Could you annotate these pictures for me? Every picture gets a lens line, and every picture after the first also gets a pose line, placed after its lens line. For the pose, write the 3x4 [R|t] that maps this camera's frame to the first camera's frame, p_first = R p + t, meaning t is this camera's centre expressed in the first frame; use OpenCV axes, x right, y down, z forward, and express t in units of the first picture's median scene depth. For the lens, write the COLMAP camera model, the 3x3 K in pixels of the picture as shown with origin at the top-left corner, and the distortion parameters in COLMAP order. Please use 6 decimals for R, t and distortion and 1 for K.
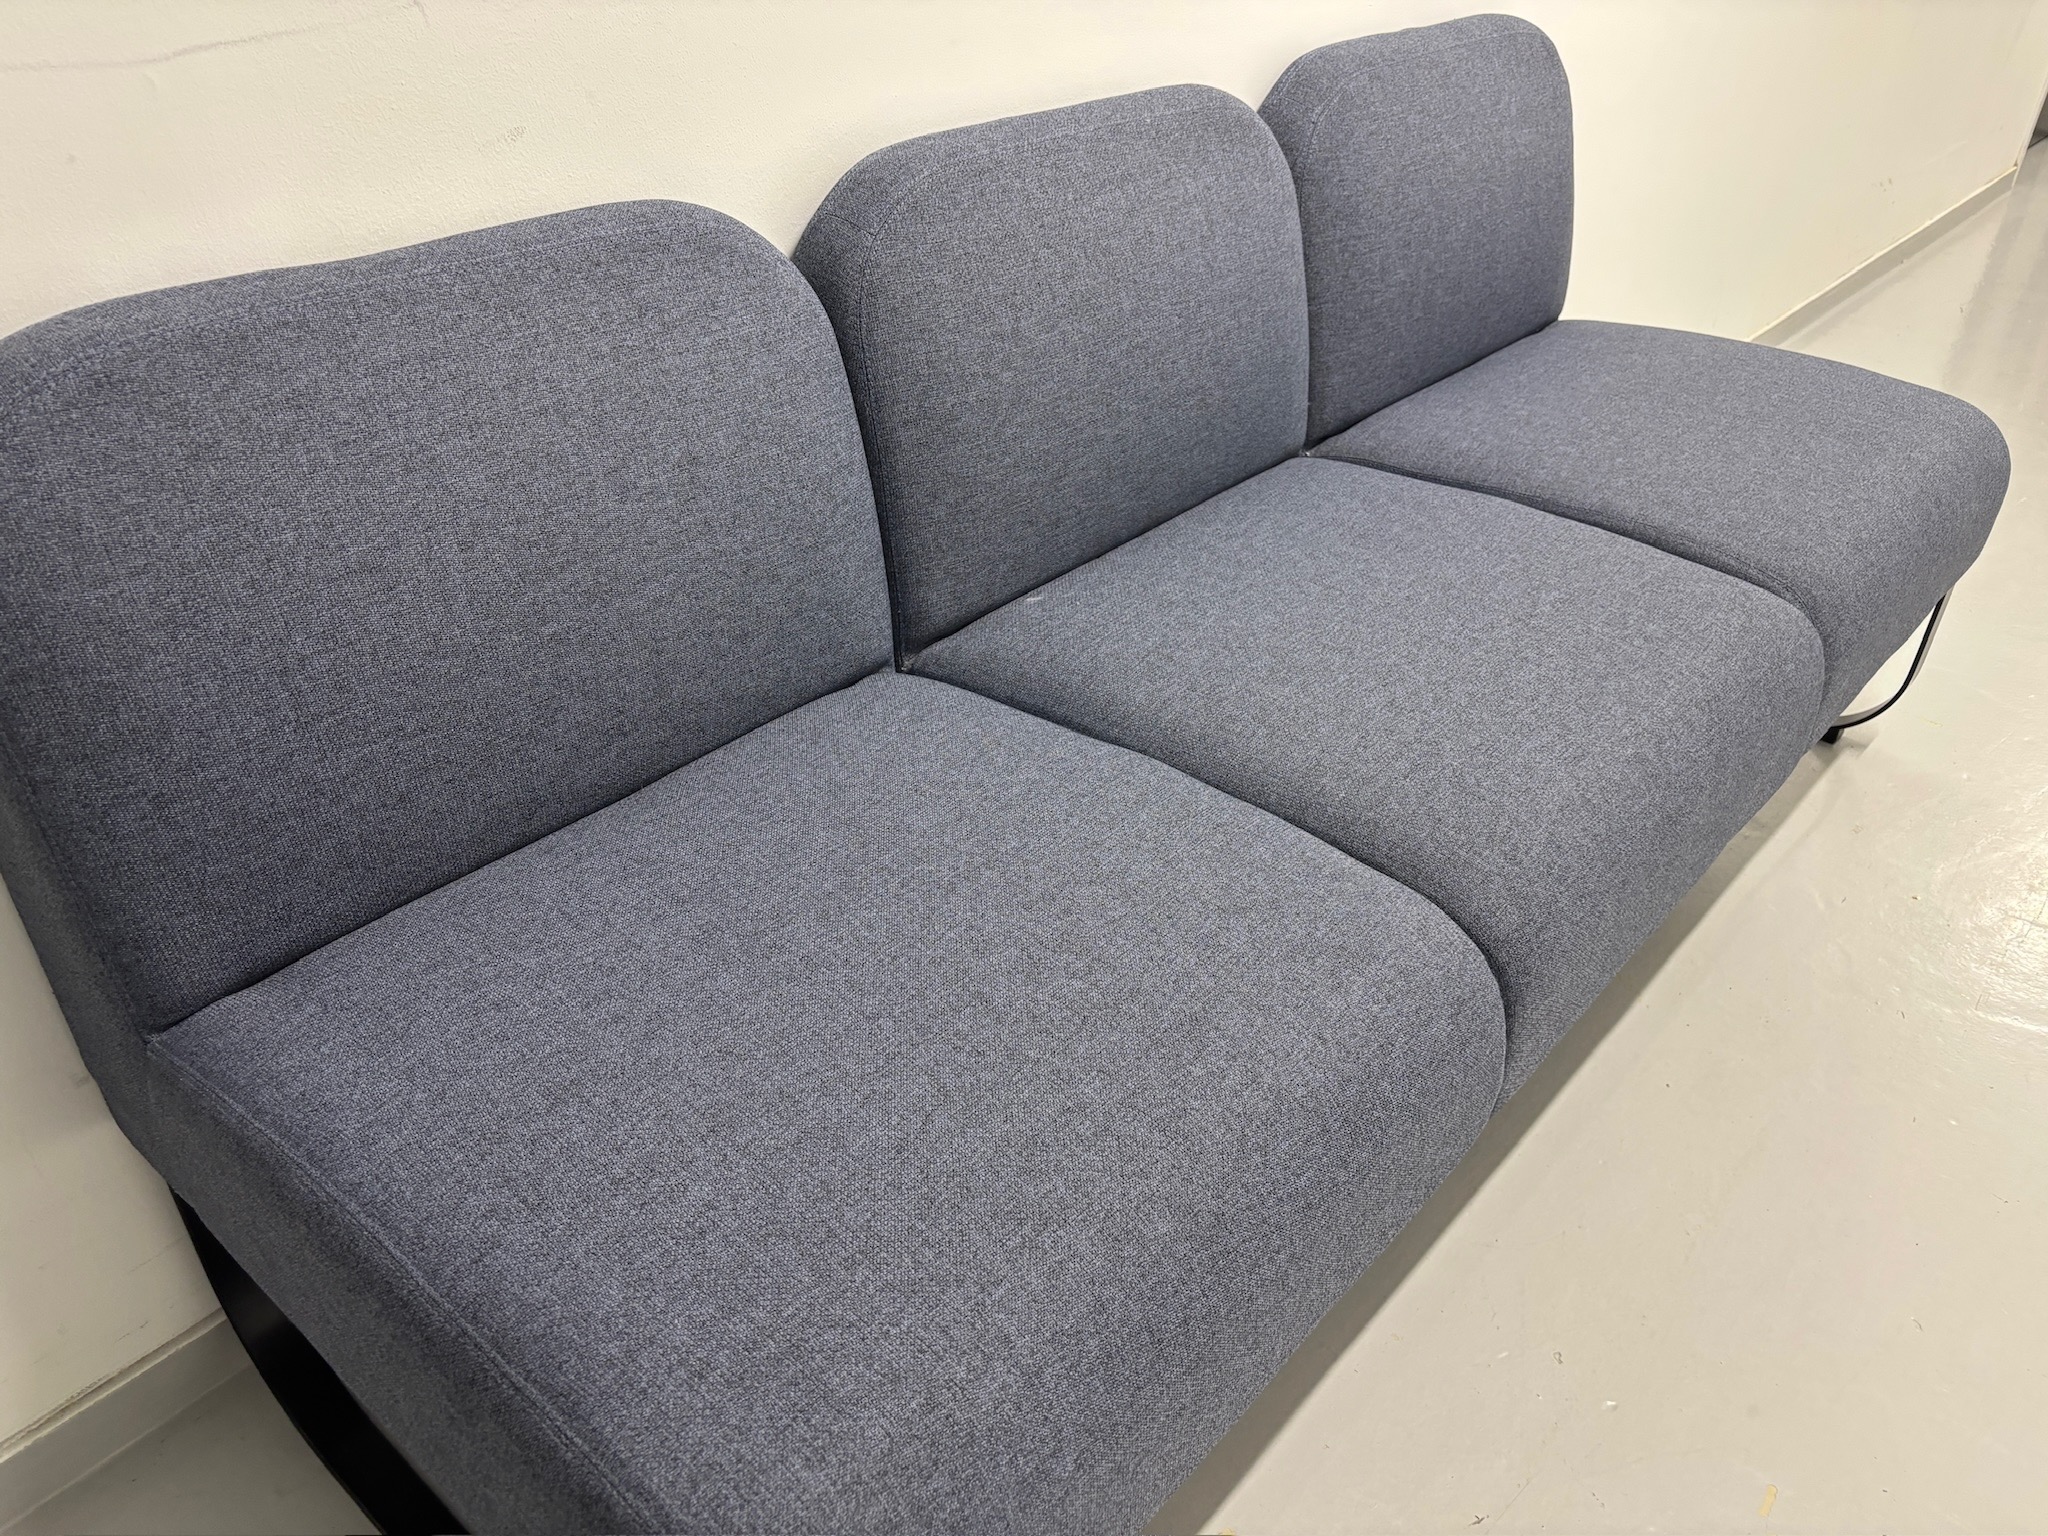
lens RADIAL K [[1552.3, 0, 1037.2], [0, 1552.3, 766.8], [0, 0, 1]] dist [0.038834, -0.036646]
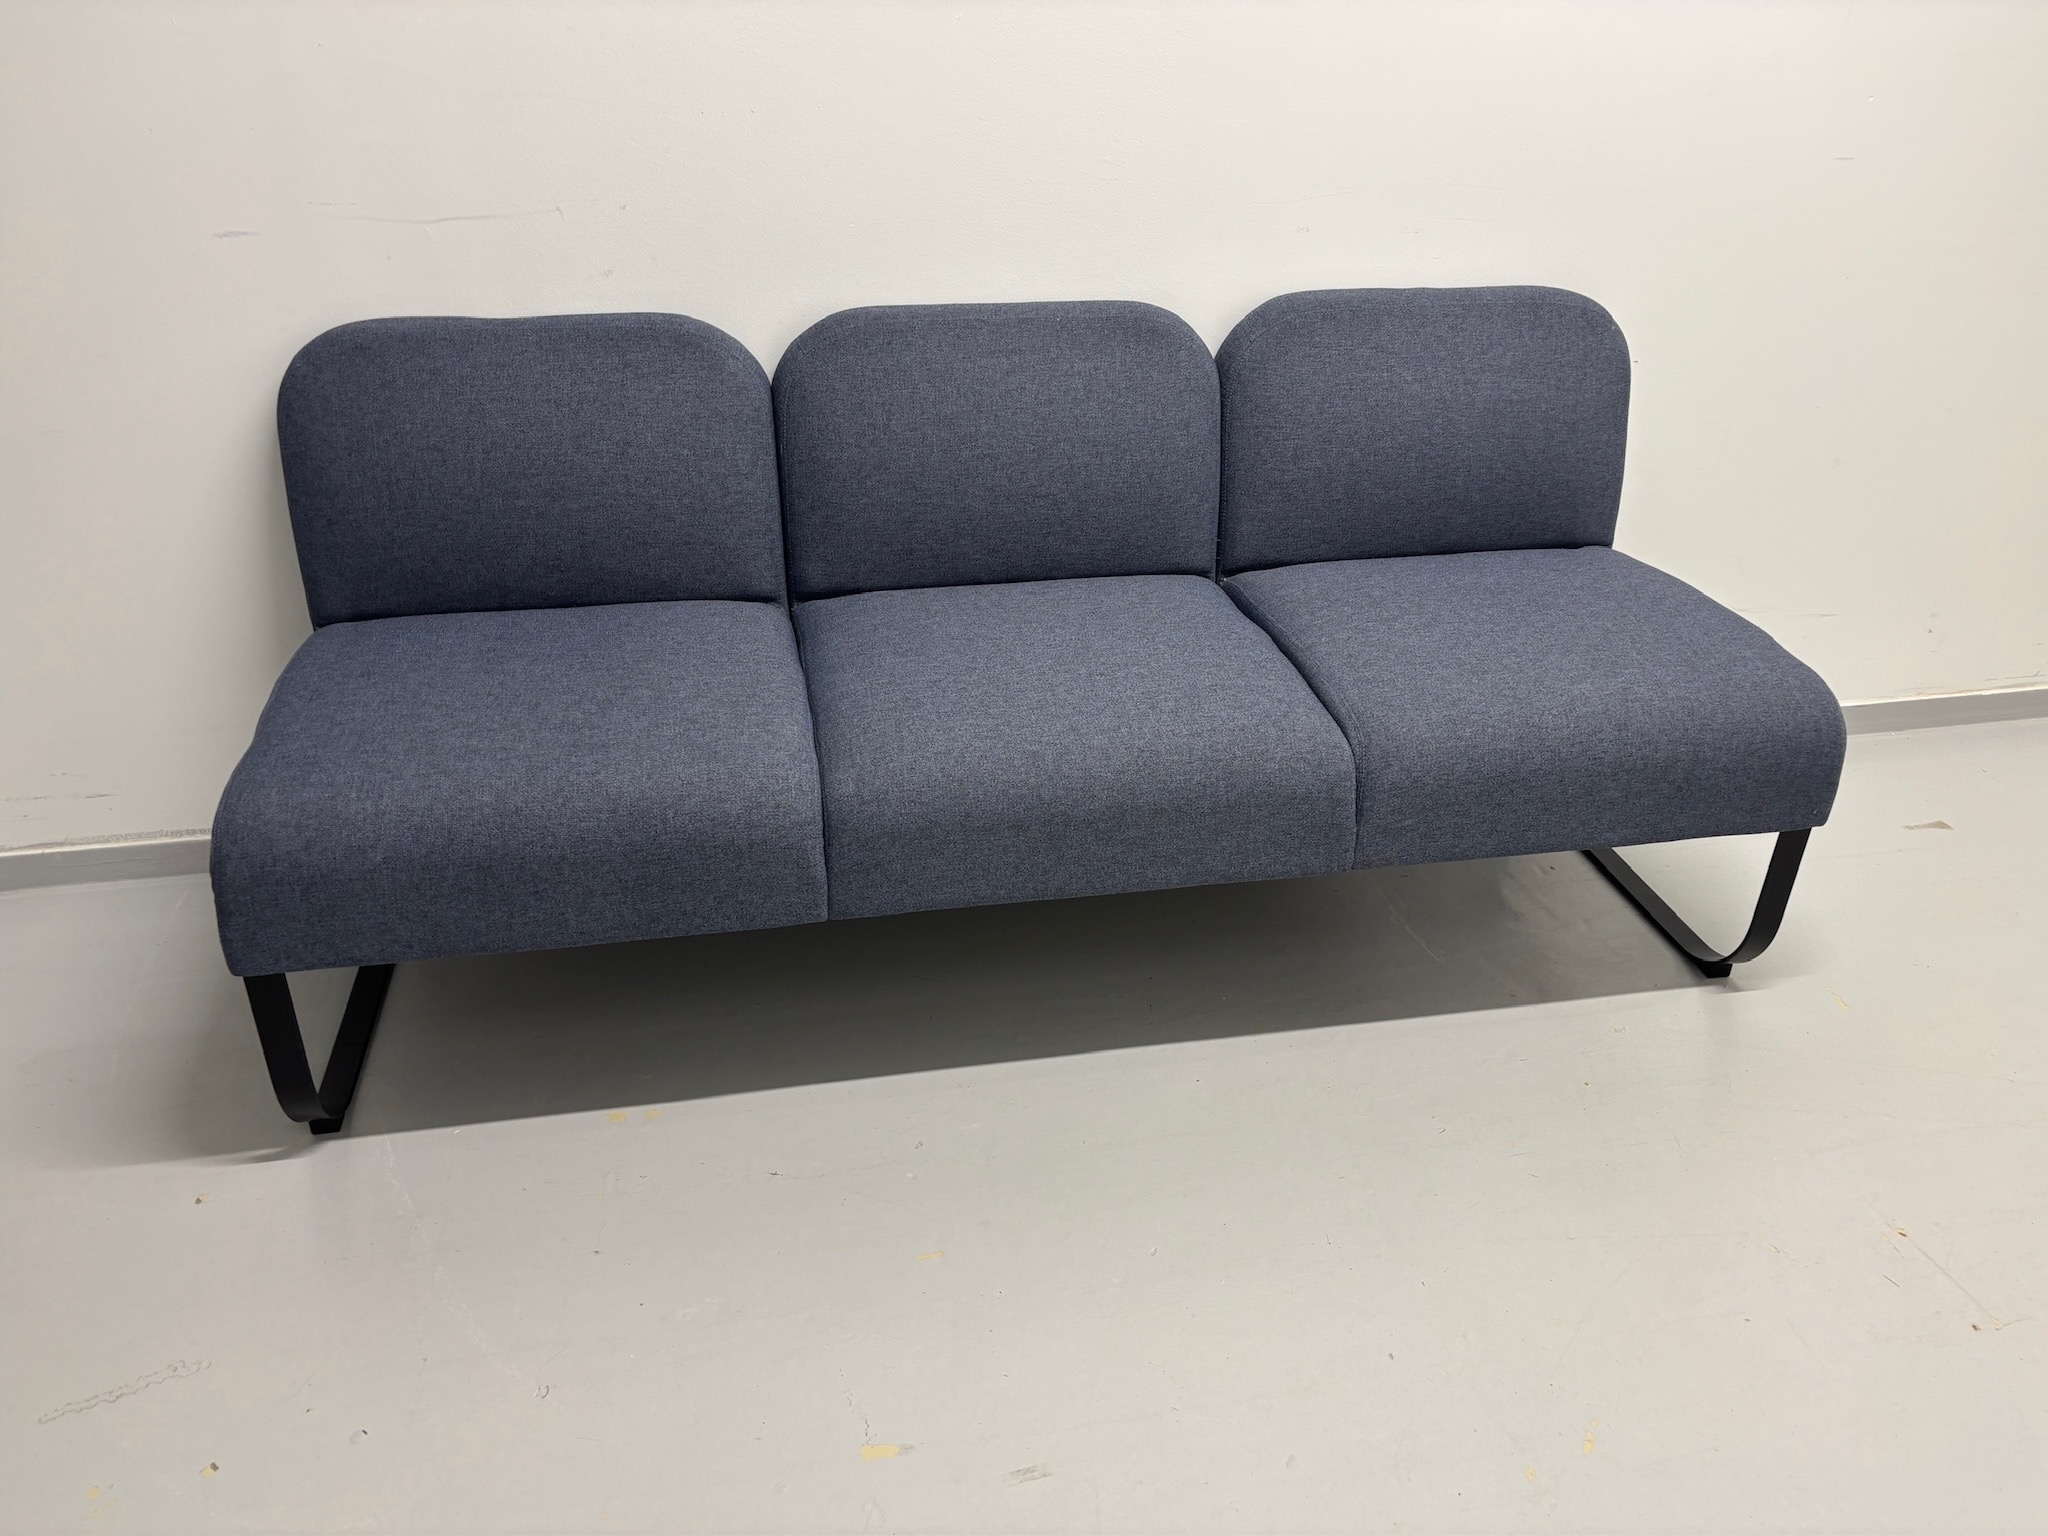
lens RADIAL K [[1552.3, 0, 1019.7], [0, 1552.3, 762.9], [0, 0, 1]] dist [0.038834, -0.036646]
pose [[0.785219, 0.286130, -0.549145, 1.259110], [-0.338895, 0.940807, 0.005621, -0.001359], [0.518248, 0.181688, 0.835708, -0.269537]]
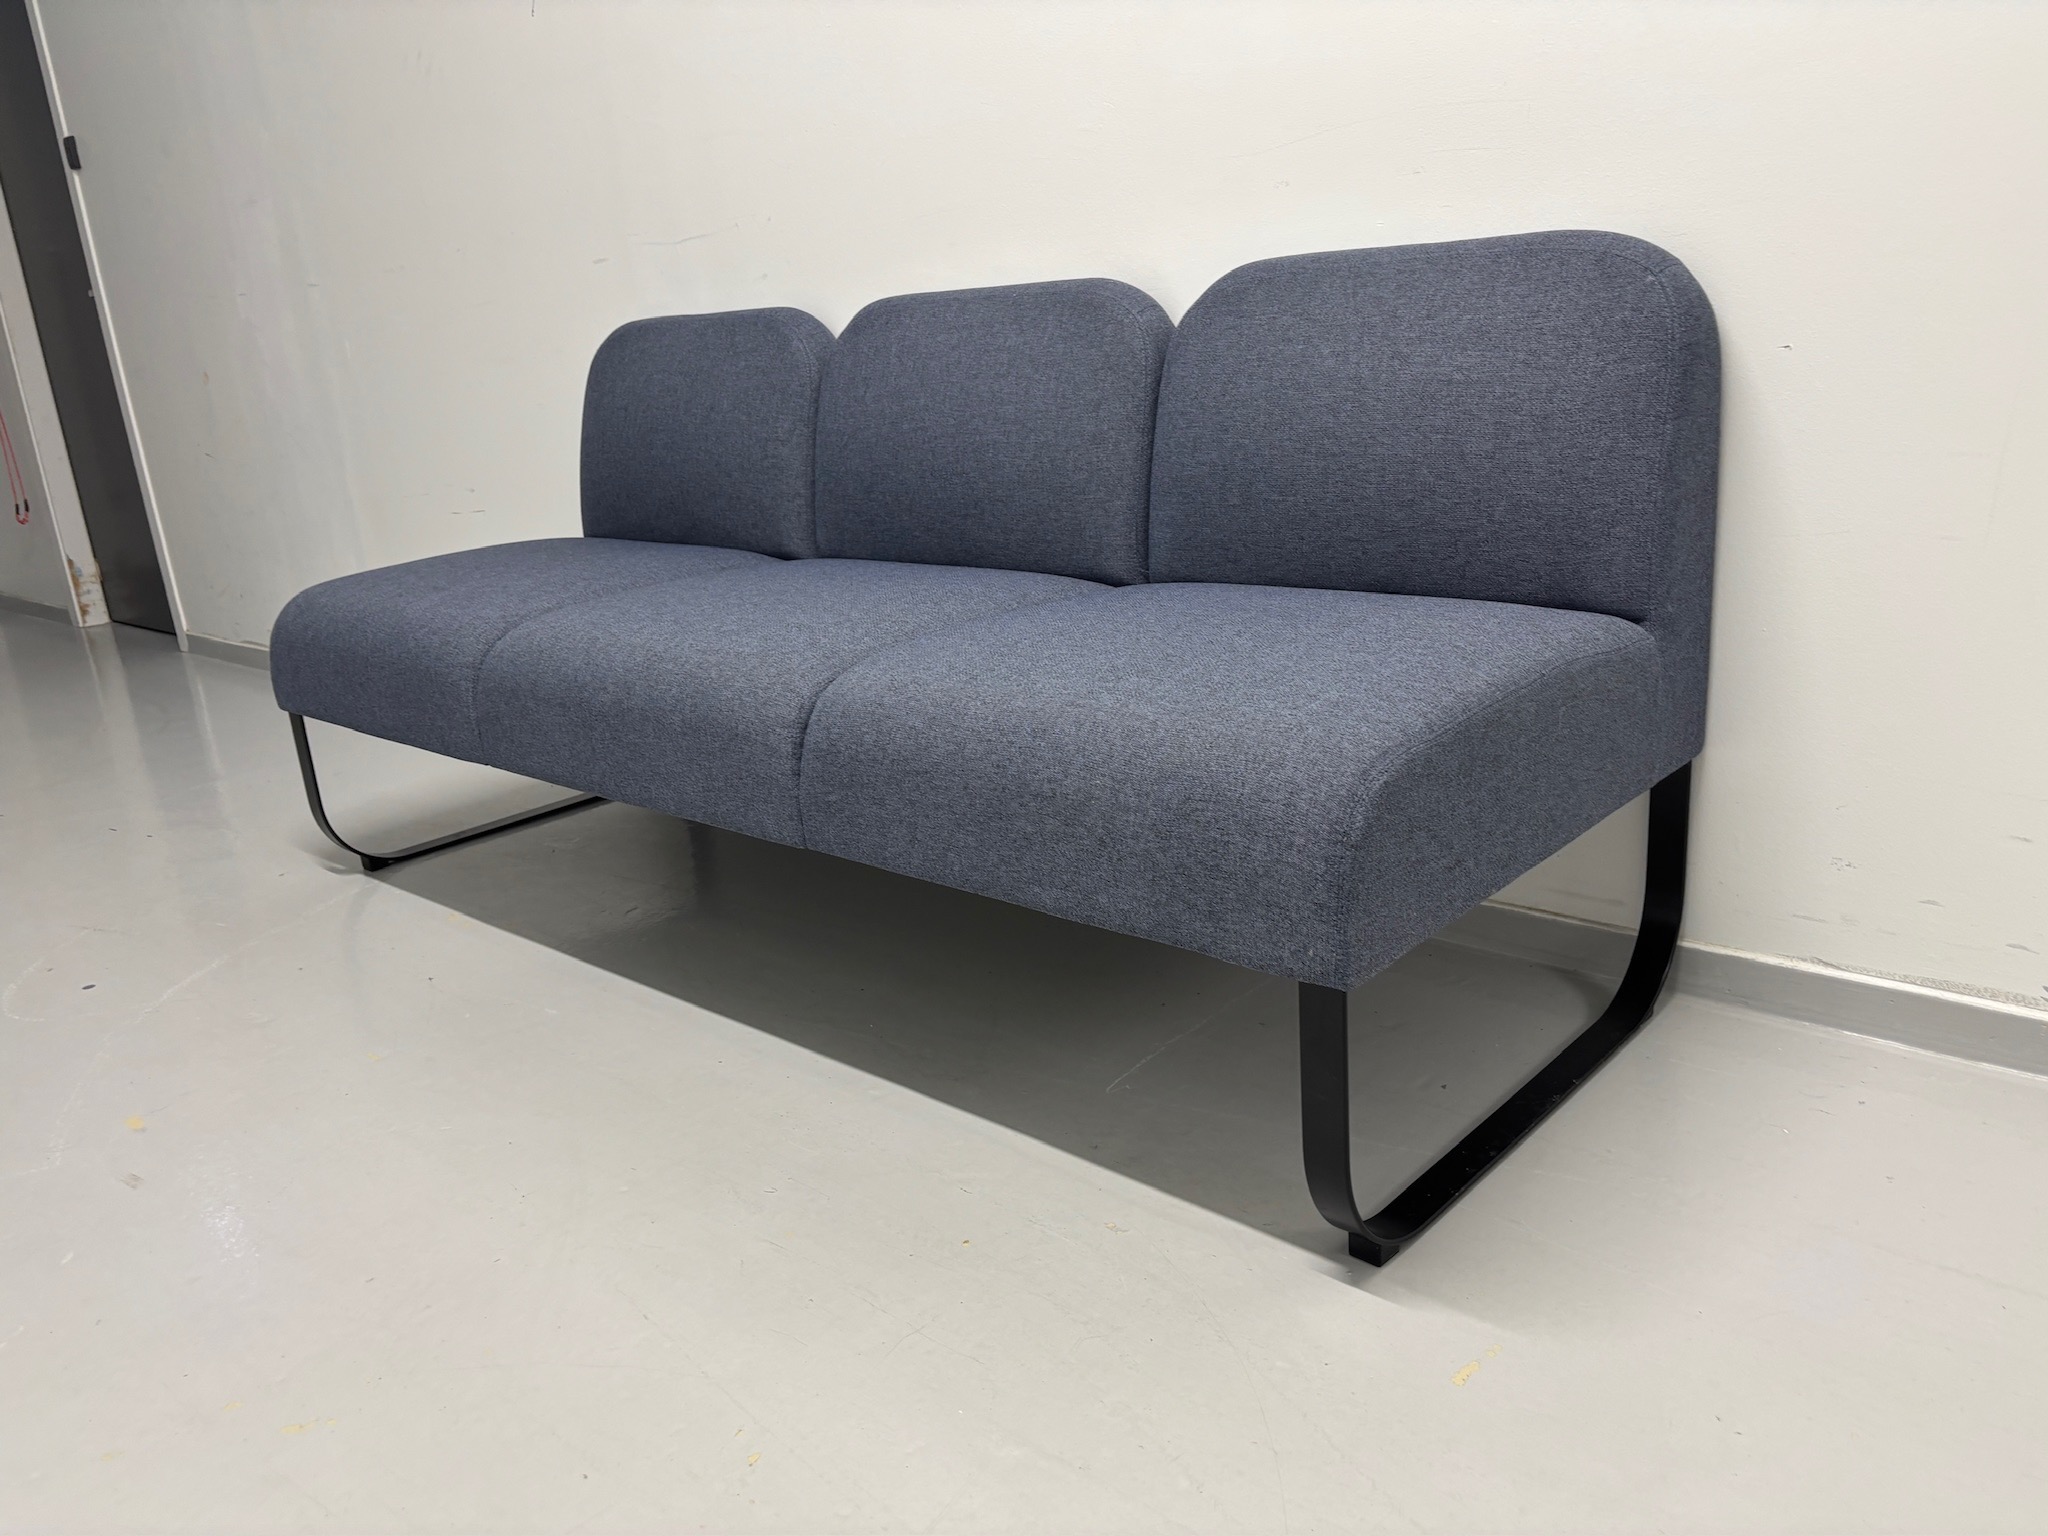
lens RADIAL K [[1552.3, 0, 1037.4], [0, 1552.3, 773.5], [0, 0, 1]] dist [0.038834, -0.036646]
pose [[-0.021478, 0.271445, -0.962214, 1.990571], [-0.484463, 0.839065, 0.247518, -0.514472], [0.874548, 0.471473, 0.113483, 1.335695]]
